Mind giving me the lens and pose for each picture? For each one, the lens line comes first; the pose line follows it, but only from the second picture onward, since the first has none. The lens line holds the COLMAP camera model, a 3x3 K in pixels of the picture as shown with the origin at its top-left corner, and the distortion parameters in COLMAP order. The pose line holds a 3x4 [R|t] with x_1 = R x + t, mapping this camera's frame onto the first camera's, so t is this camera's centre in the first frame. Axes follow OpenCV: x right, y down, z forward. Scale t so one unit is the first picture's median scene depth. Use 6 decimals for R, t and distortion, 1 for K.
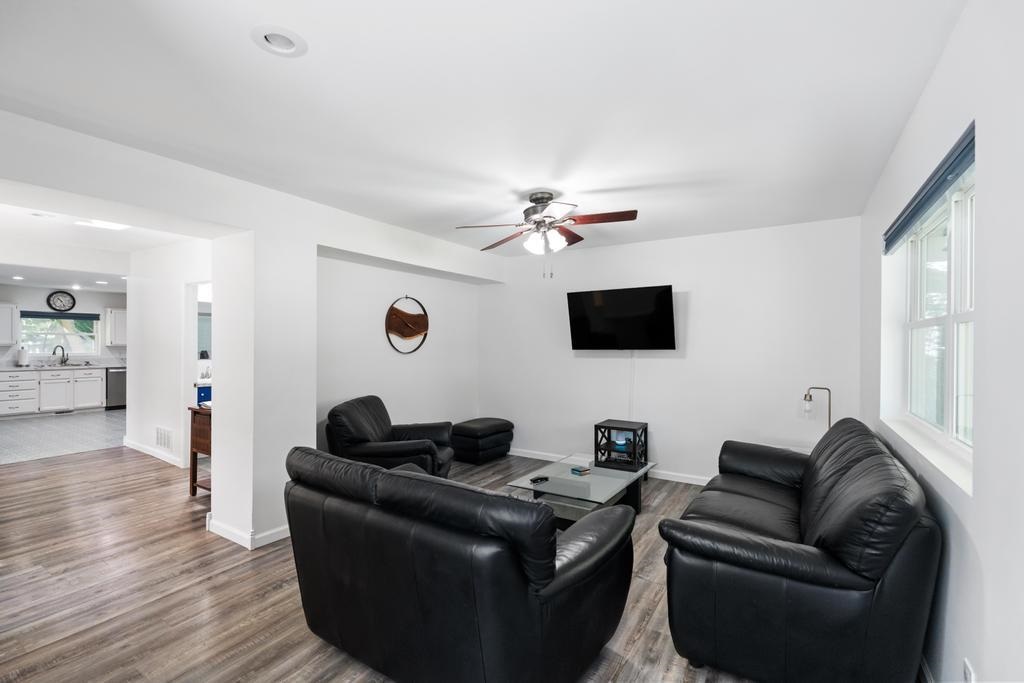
lens RADIAL K [[455.6, 0, 533.0], [0, 455.6, 356.8], [0, 0, 1]] dist [0.001202, -0.004034]
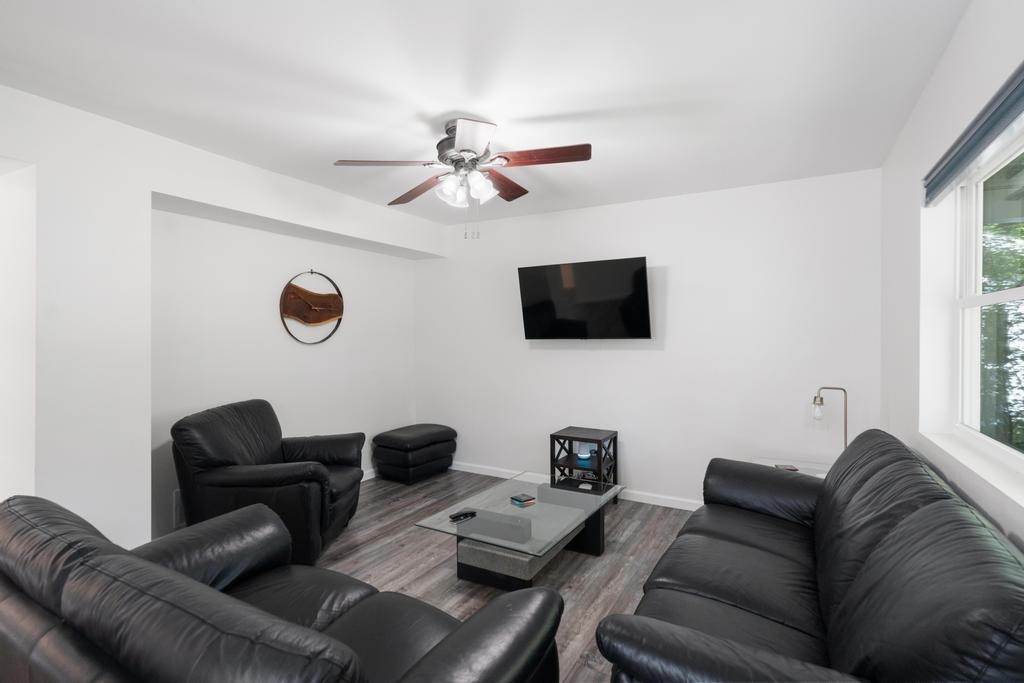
lens RADIAL K [[485.8, 0, 541.5], [0, 485.8, 345.5], [0, 0, 1]] dist [0.003514, 0.002917]
pose [[0.998585, -0.002176, 0.053139, 0.095032], [0.002473, 0.999982, -0.005533, 0.000560], [-0.053126, 0.005657, 0.998572, 0.204824]]
